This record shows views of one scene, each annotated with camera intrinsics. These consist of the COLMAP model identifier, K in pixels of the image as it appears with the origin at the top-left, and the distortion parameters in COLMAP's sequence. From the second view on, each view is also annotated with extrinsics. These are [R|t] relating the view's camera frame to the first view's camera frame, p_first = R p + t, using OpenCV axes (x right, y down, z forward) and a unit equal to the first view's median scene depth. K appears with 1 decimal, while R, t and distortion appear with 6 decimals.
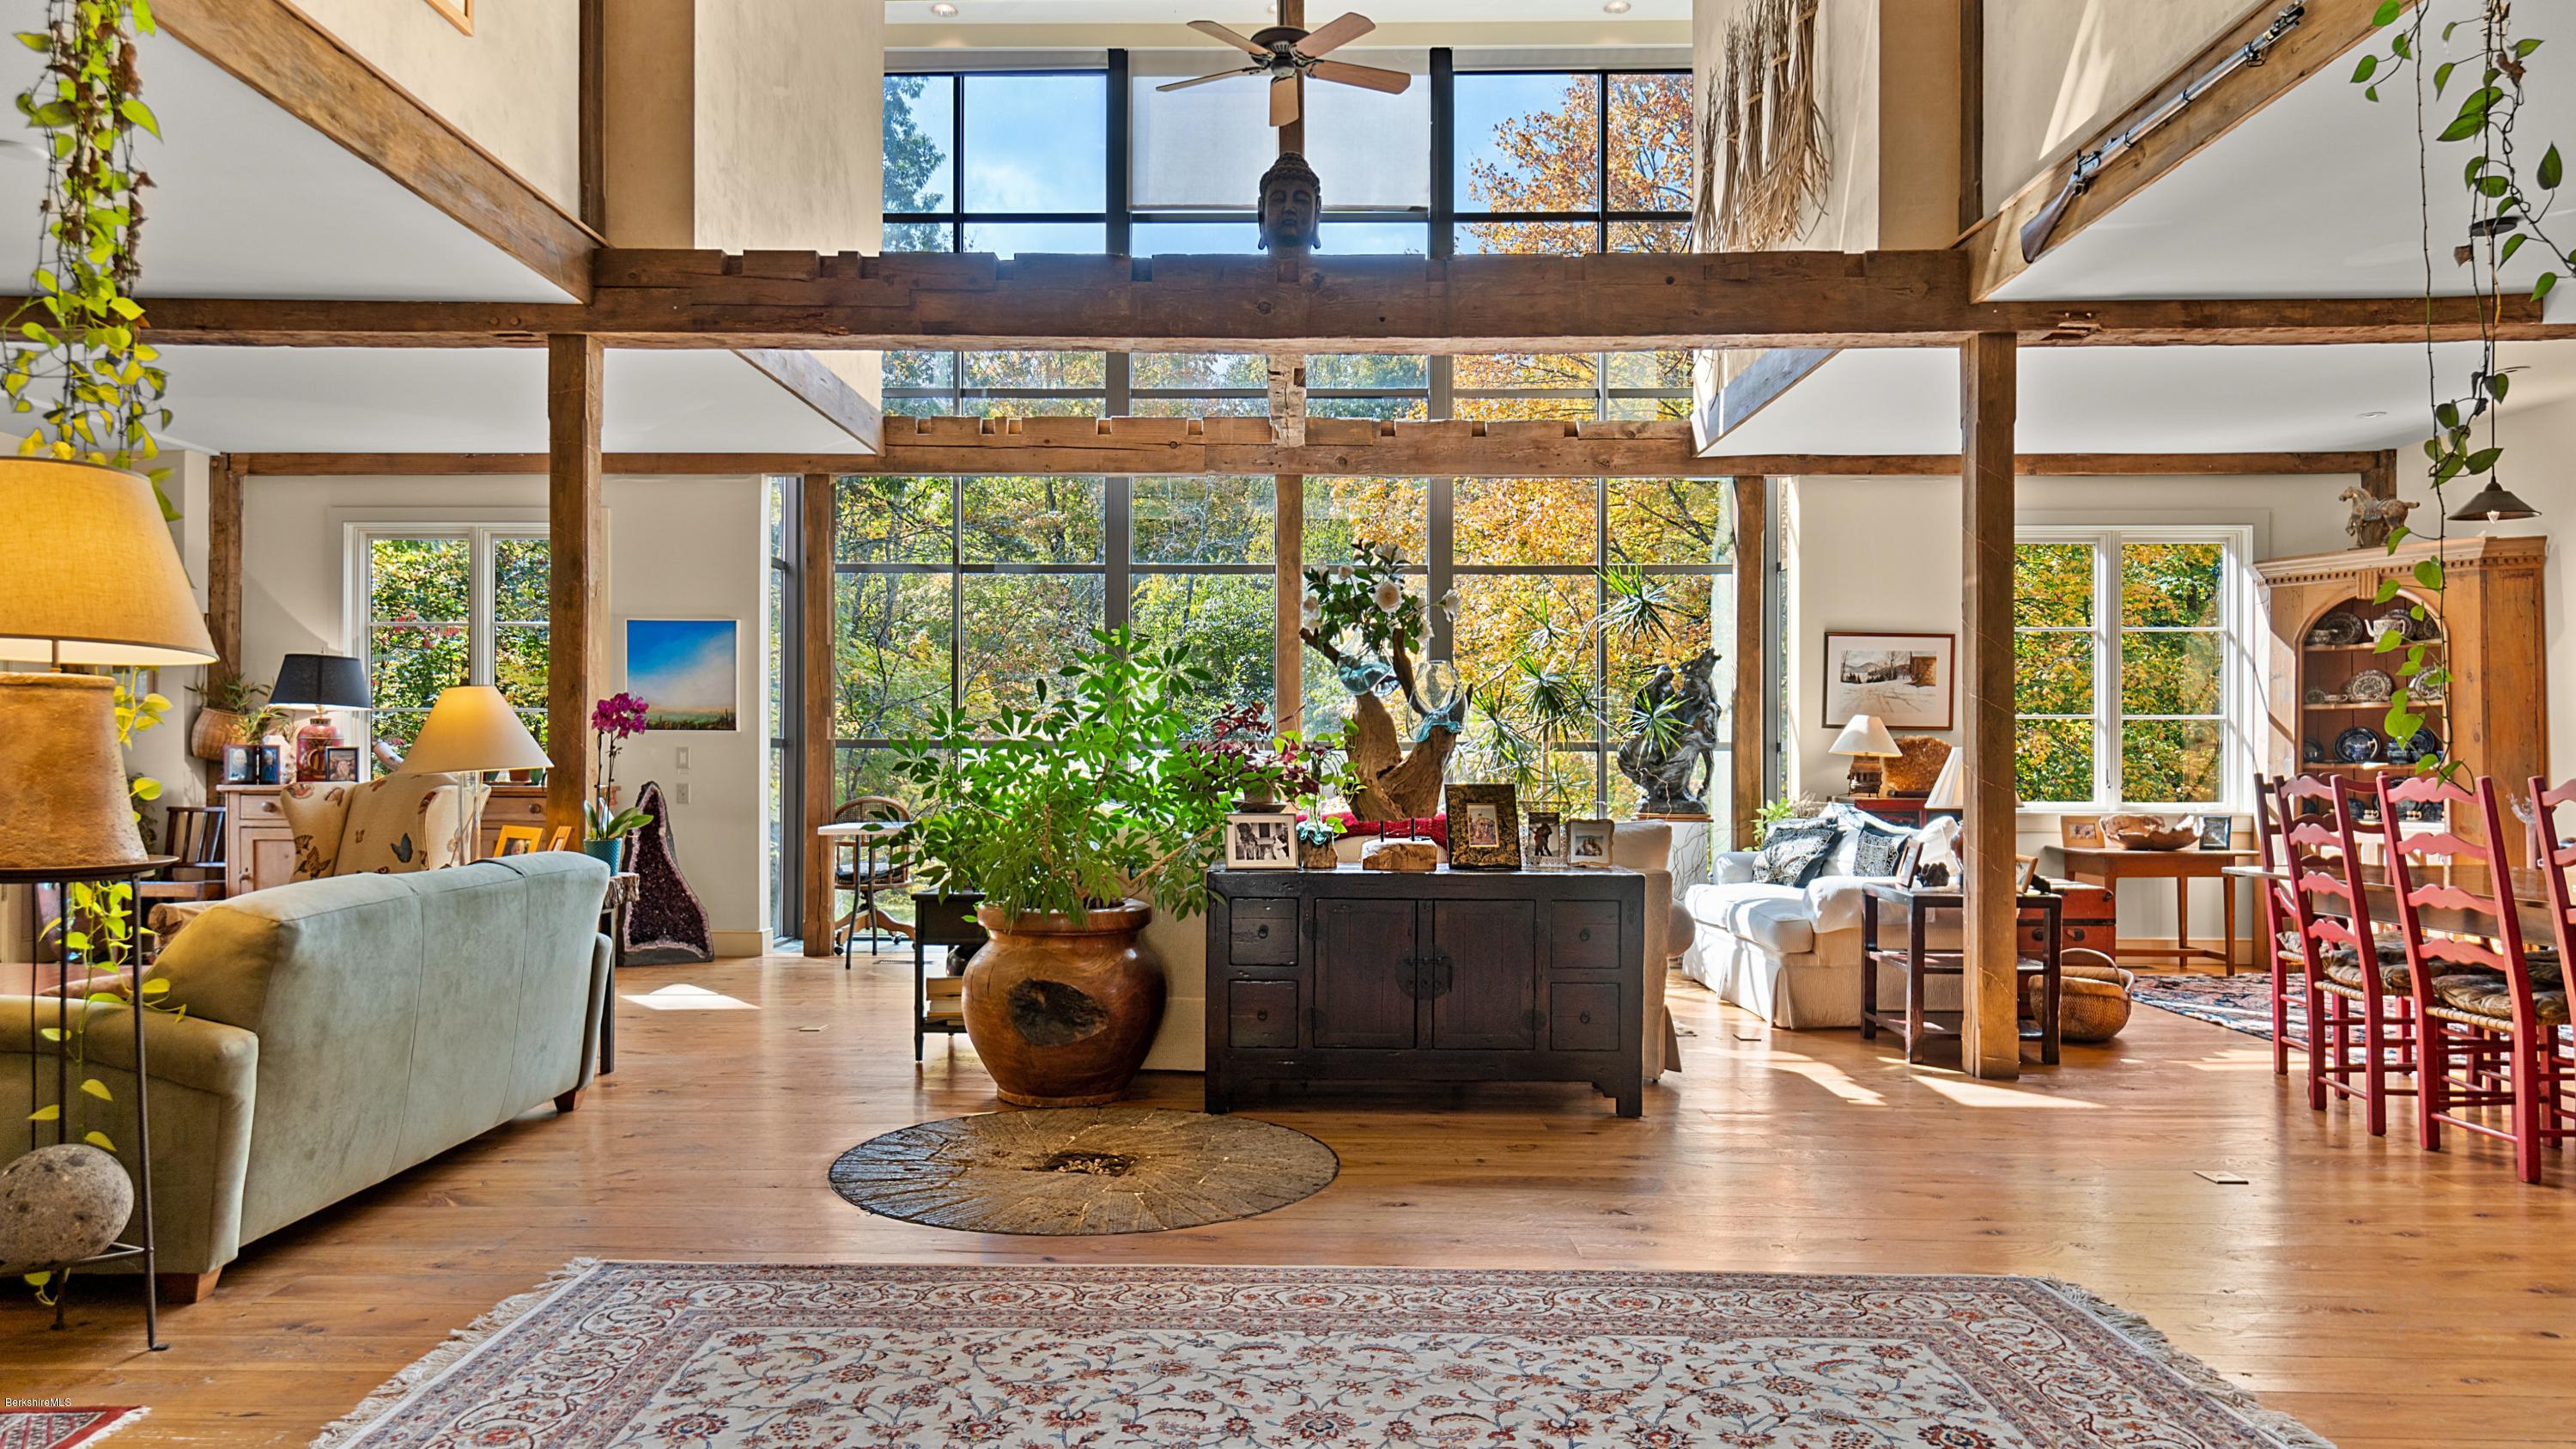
lens RADIAL K [[1596.1, 0, 1274.1], [0, 1596.1, 769.5], [0, 0, 1]] dist [-0.001448, 0.001126]
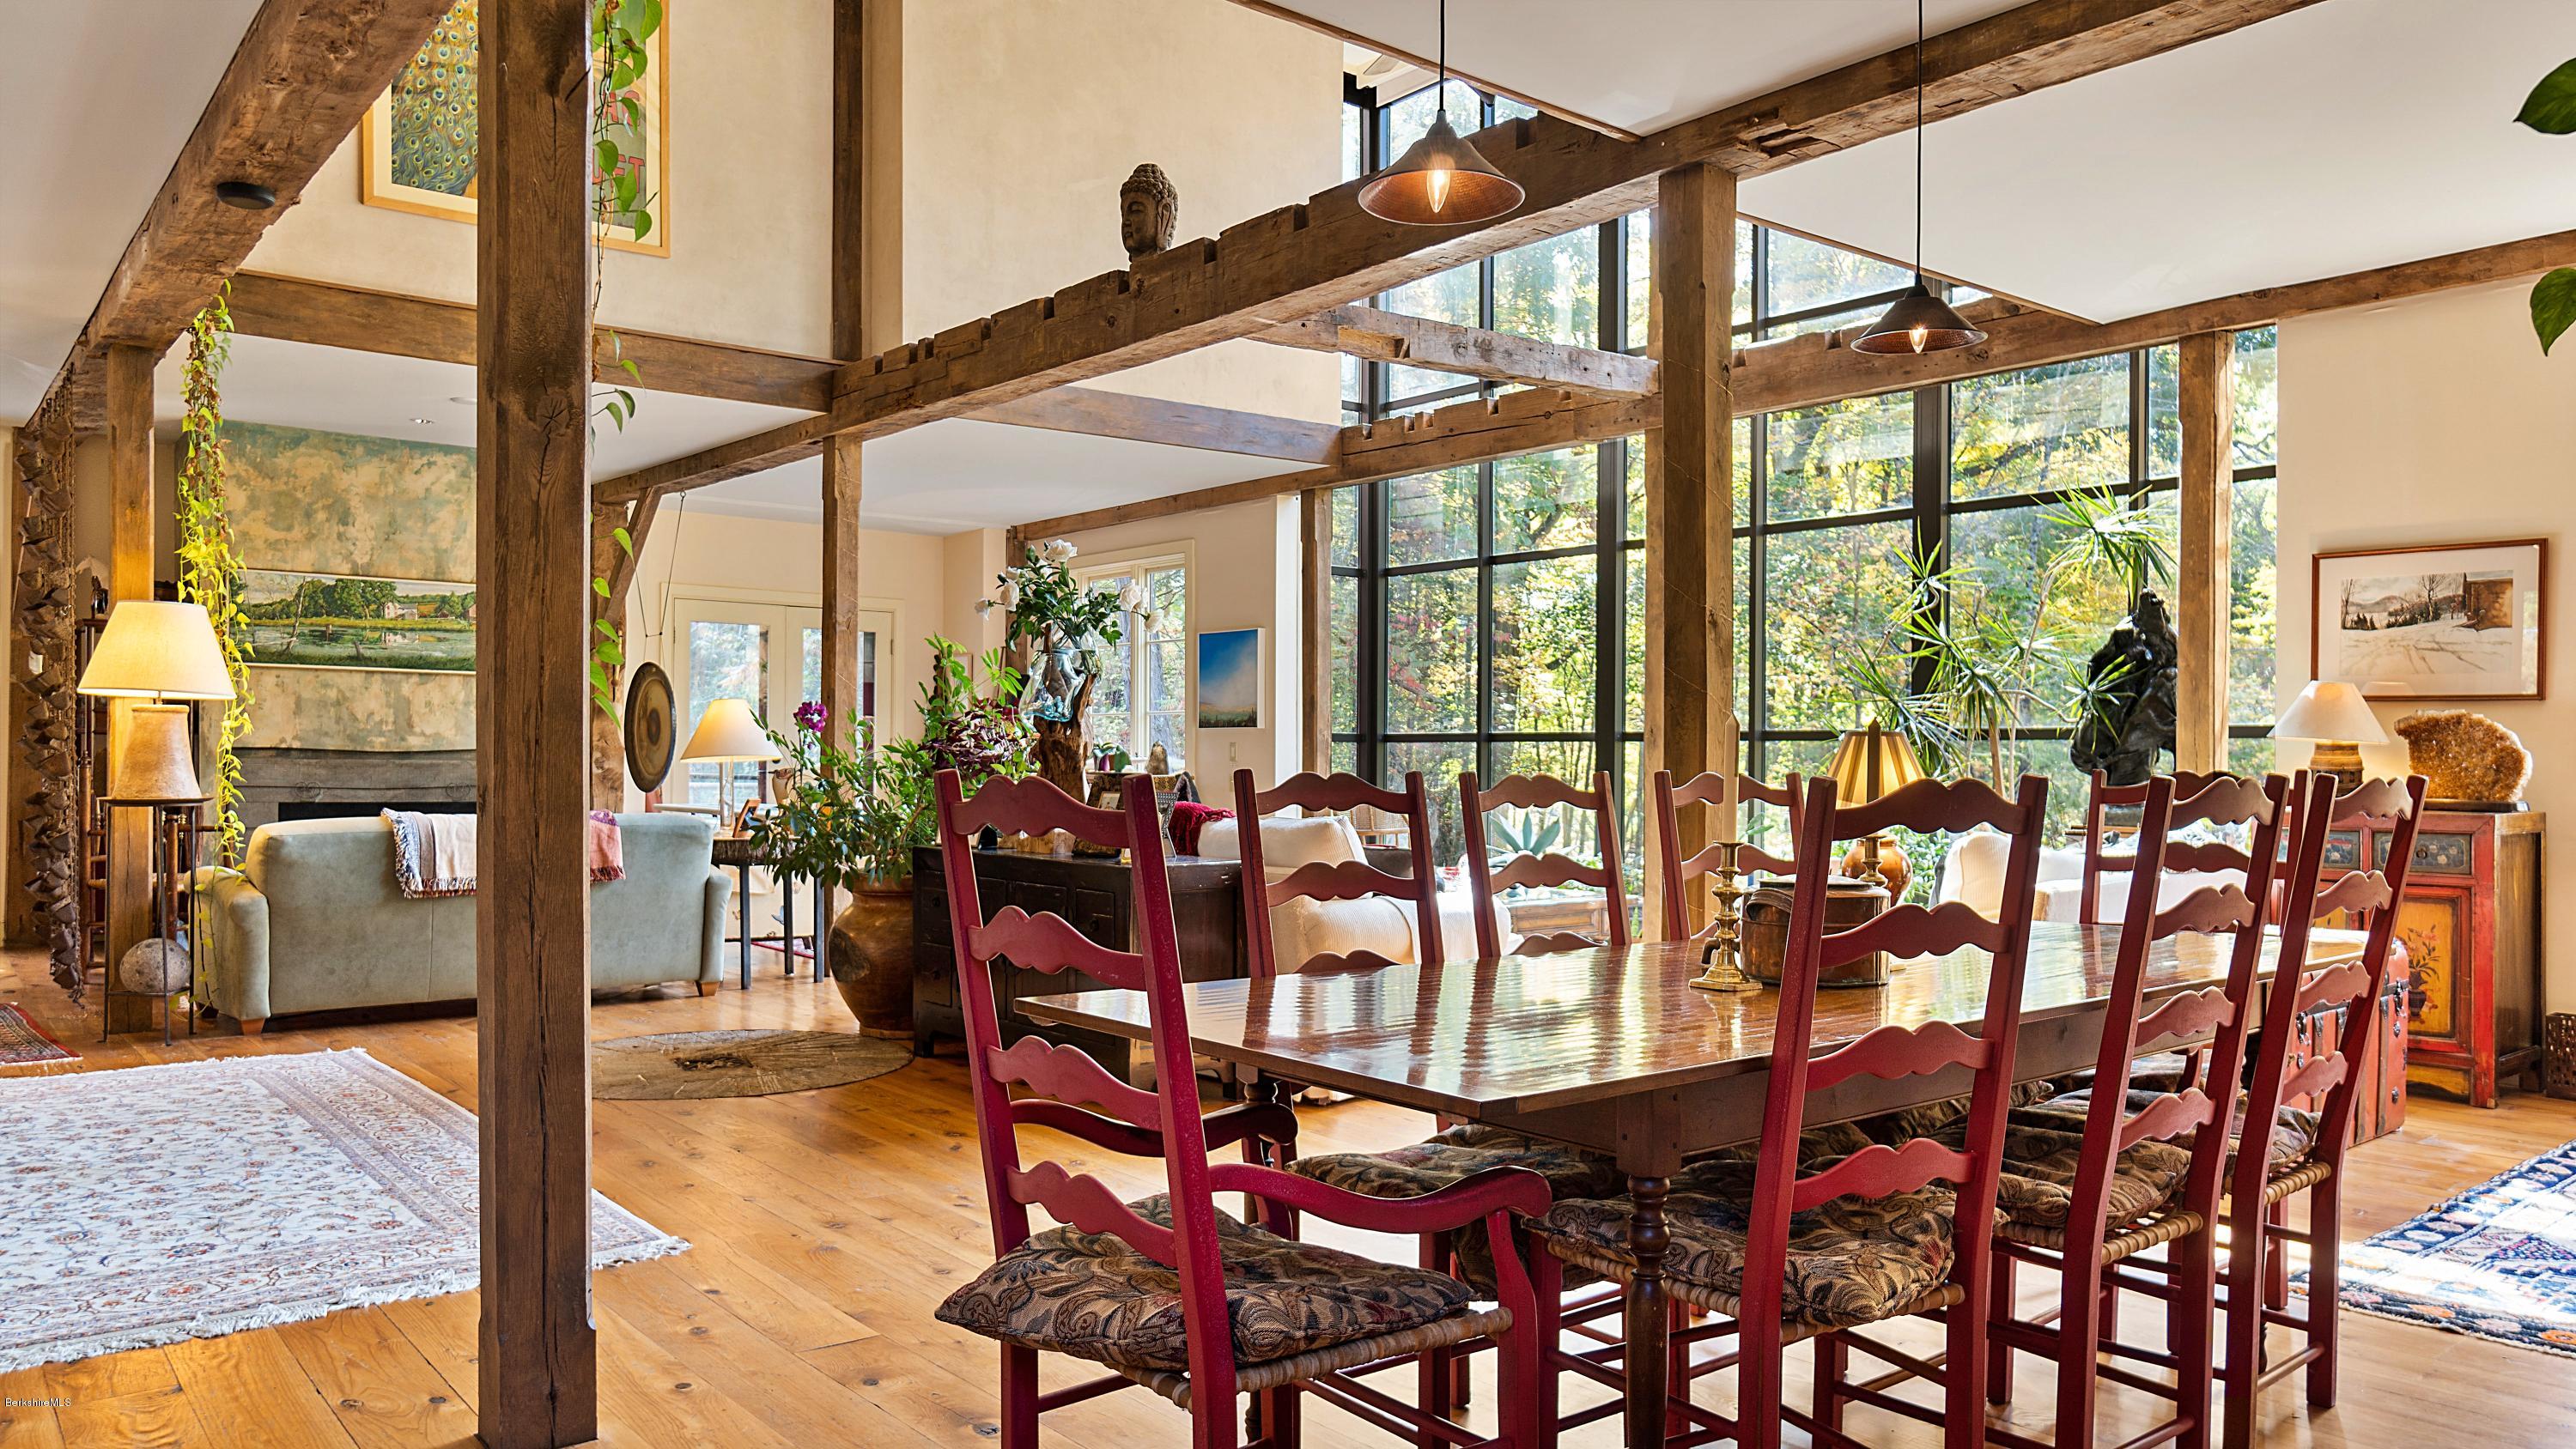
lens RADIAL K [[1777.0, 0, 1291.6], [0, 1777.0, 747.5], [0, 0, 1]] dist [-0.000980, -0.000202]
pose [[0.641885, -0.004315, -0.766788, 1.073186], [-0.007324, 0.999904, -0.011757, 0.006861], [0.766766, 0.013163, 0.641792, 0.375667]]
